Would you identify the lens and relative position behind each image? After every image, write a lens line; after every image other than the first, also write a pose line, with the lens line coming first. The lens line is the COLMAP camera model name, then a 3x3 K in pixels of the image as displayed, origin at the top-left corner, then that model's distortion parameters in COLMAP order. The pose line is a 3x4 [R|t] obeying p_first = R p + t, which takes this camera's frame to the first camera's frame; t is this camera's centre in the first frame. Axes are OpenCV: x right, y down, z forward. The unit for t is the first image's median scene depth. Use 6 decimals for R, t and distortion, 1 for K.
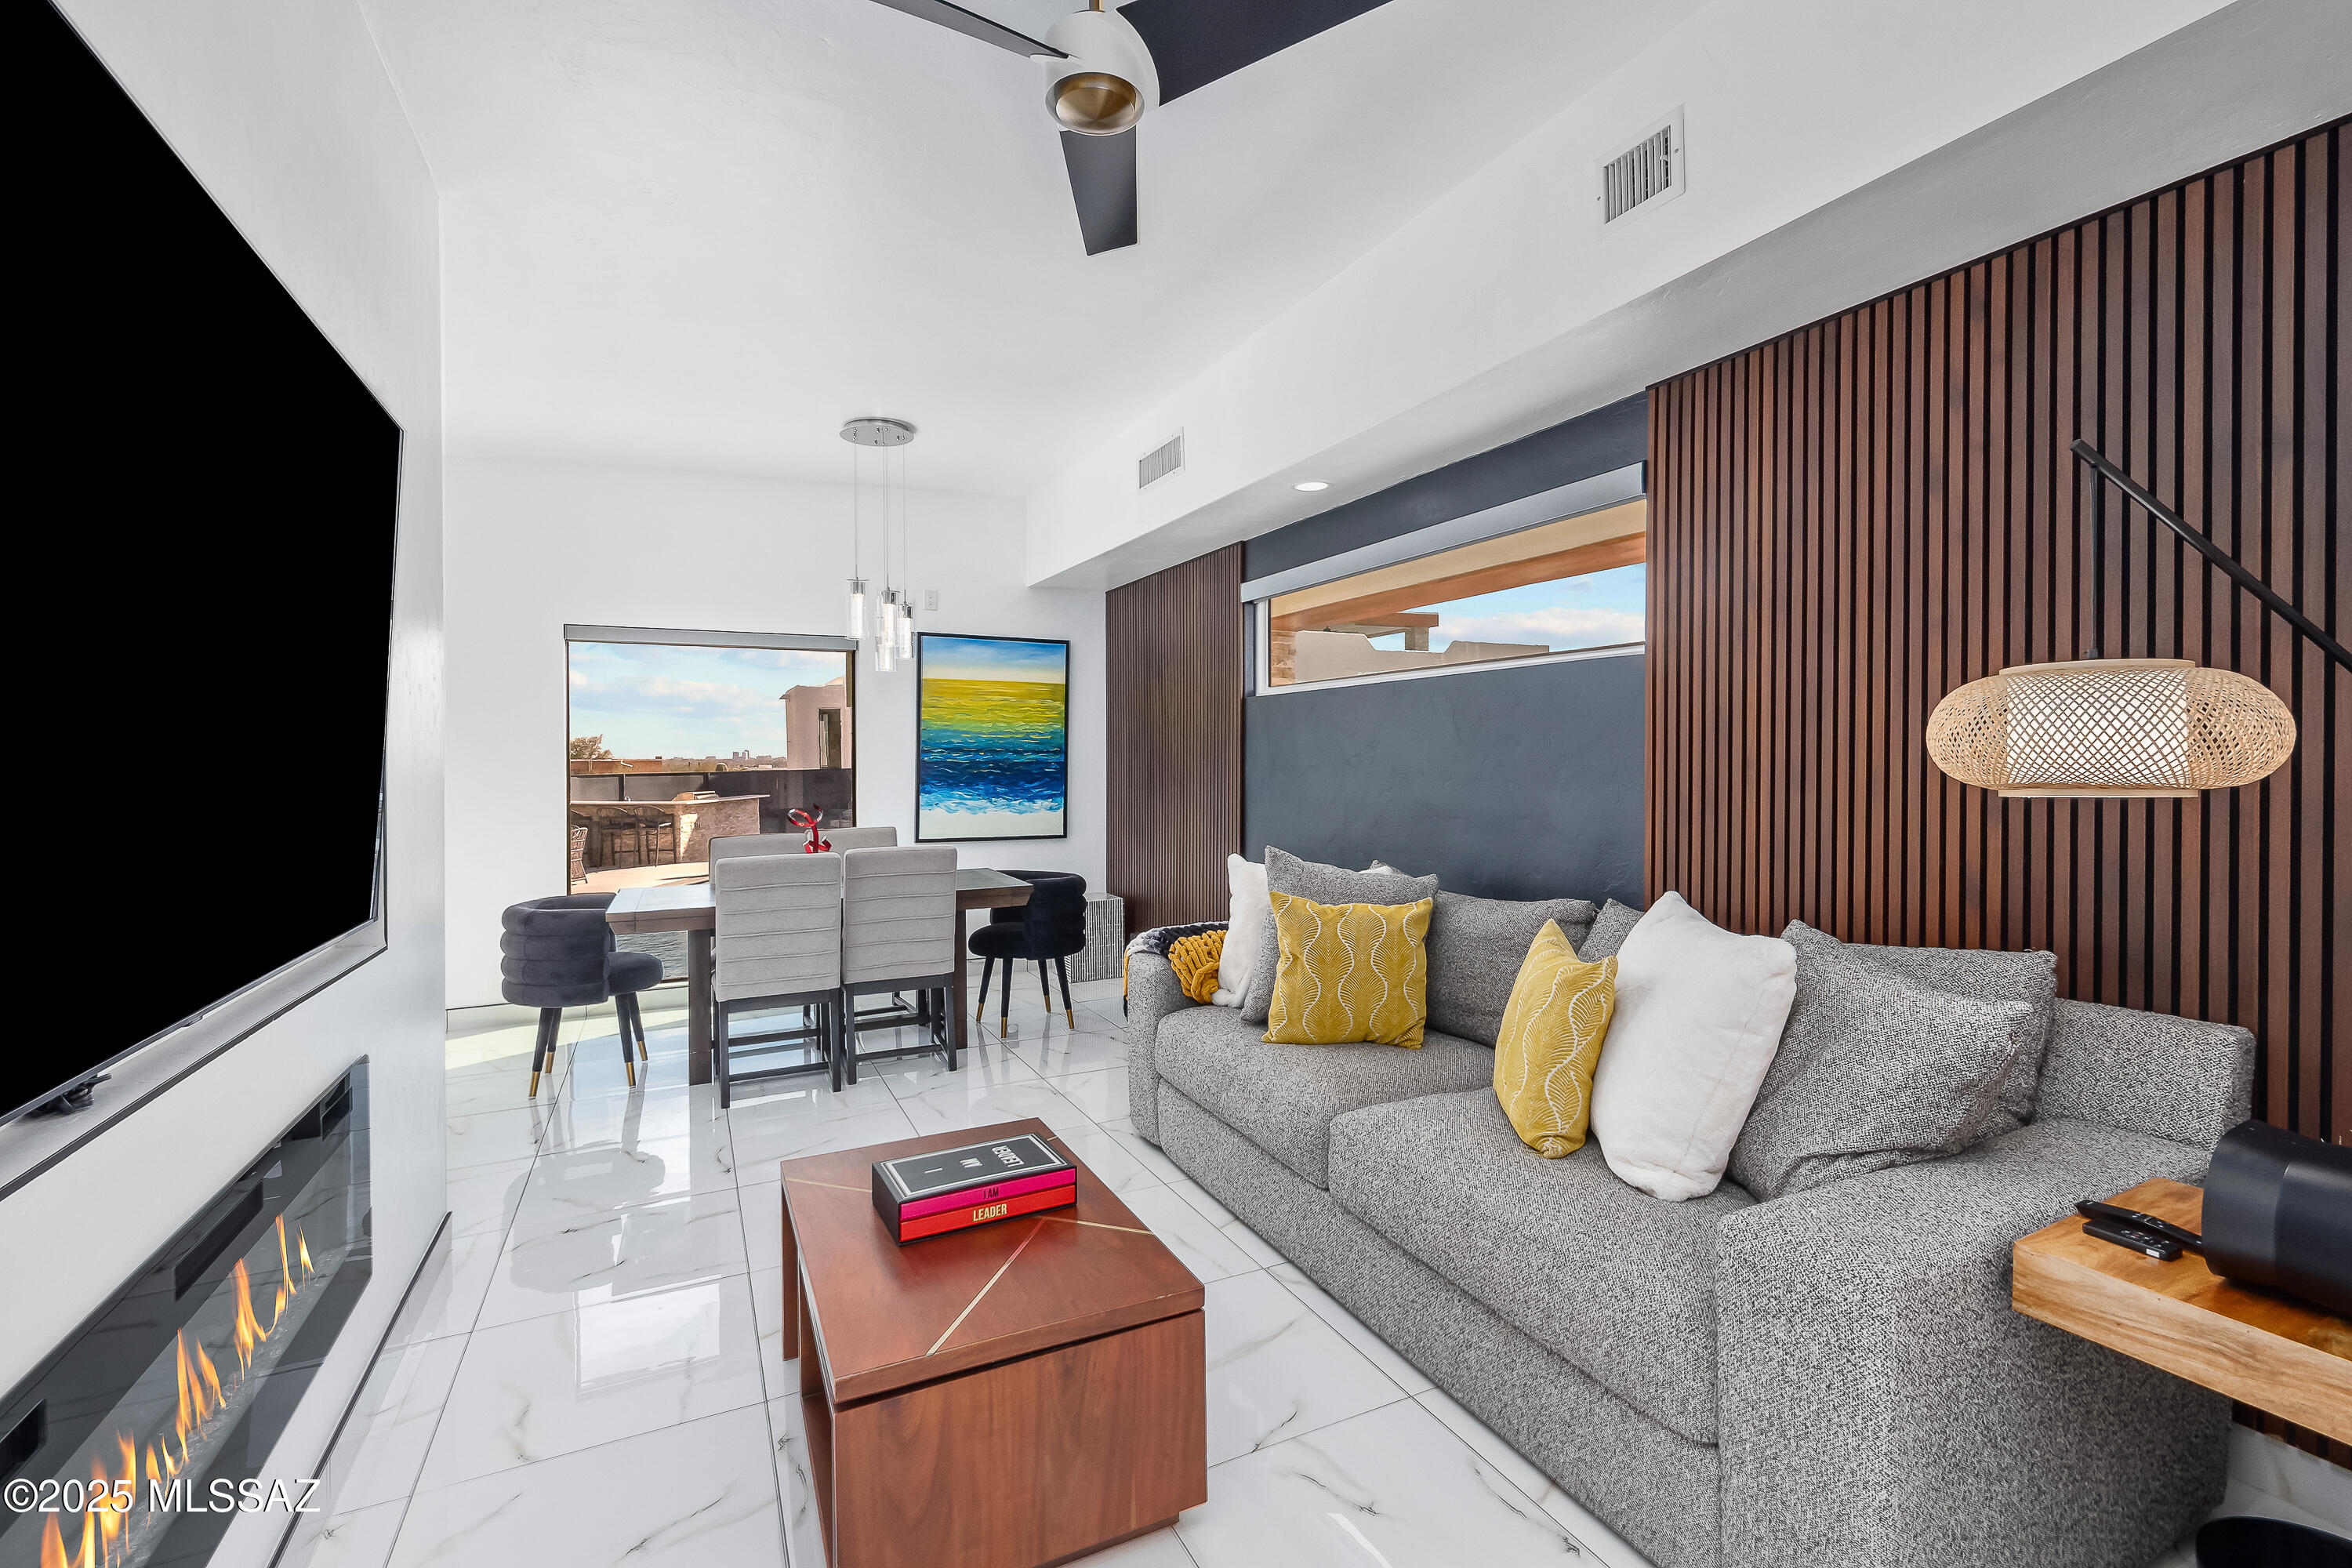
lens RADIAL K [[1009.9, 0, 1174.1], [0, 1009.9, 769.1], [0, 0, 1]] dist [0.005120, 0.000293]
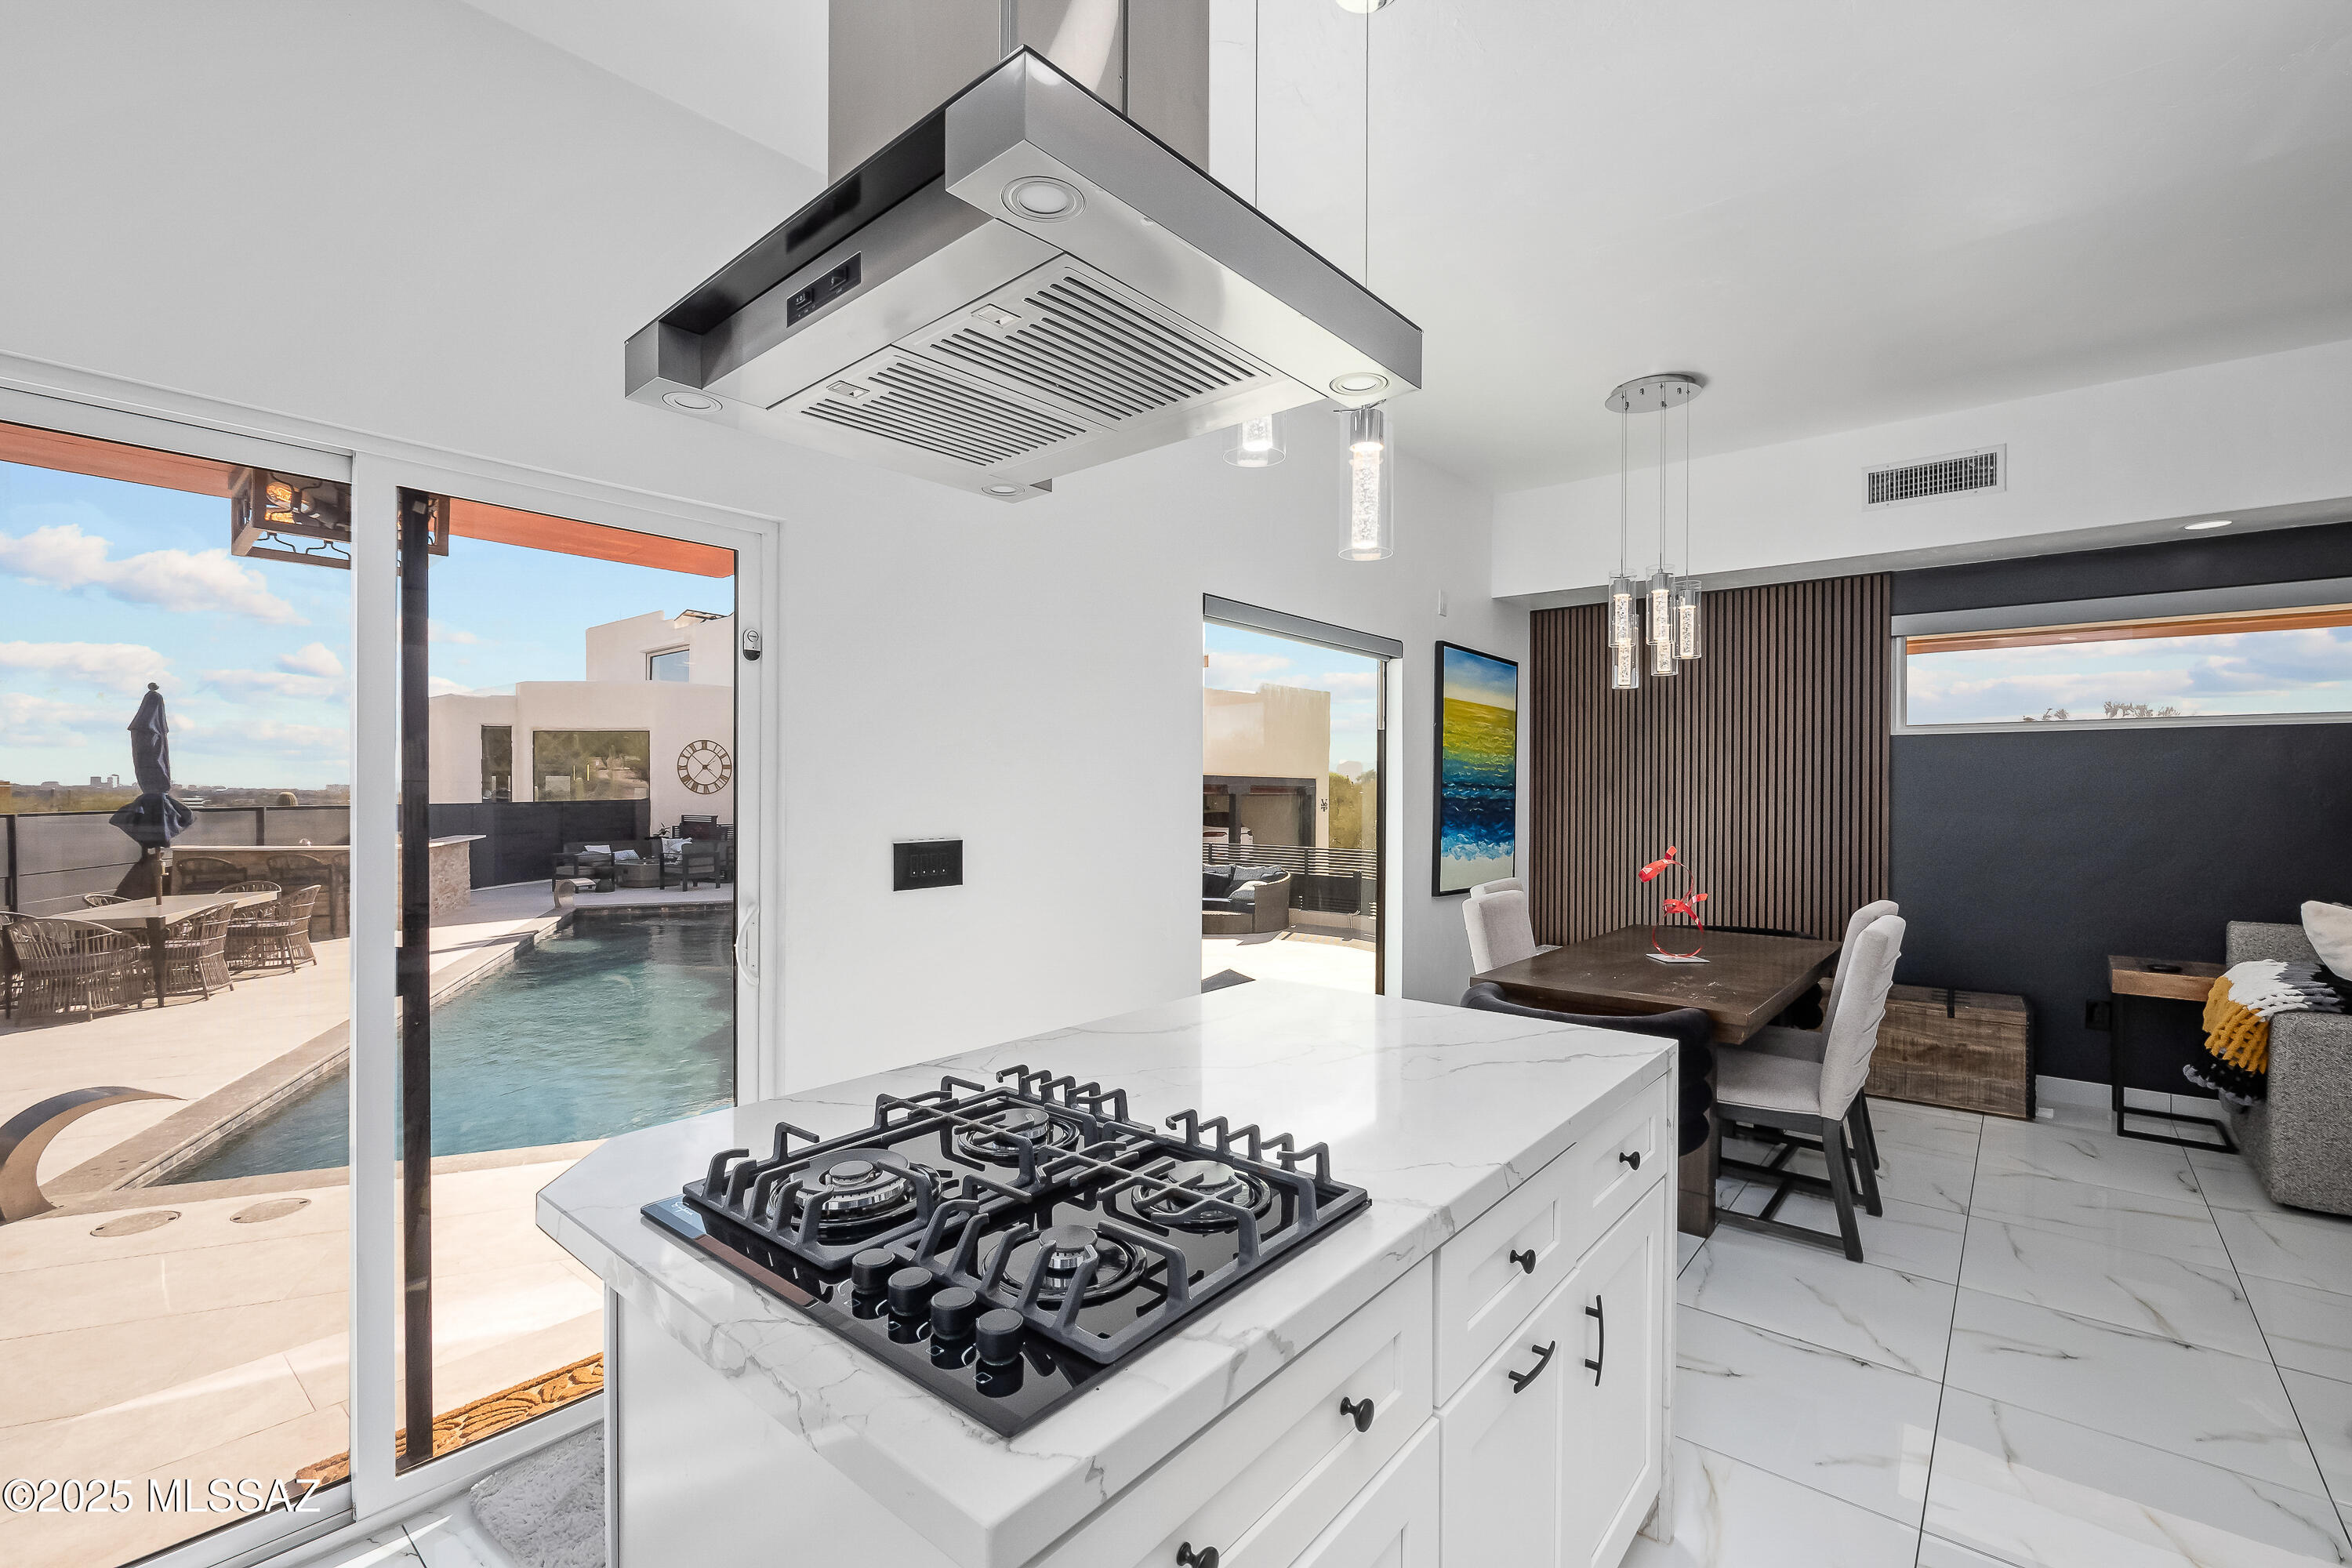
lens RADIAL K [[1009.9, 0, 1175.2], [0, 1009.9, 797.8], [0, 0, 1]] dist [0.005120, 0.000293]
pose [[0.918040, 0.014205, 0.396232, -0.777557], [-0.009674, 0.999863, -0.013432, 0.005429], [-0.396369, 0.008498, 0.918052, 0.326994]]
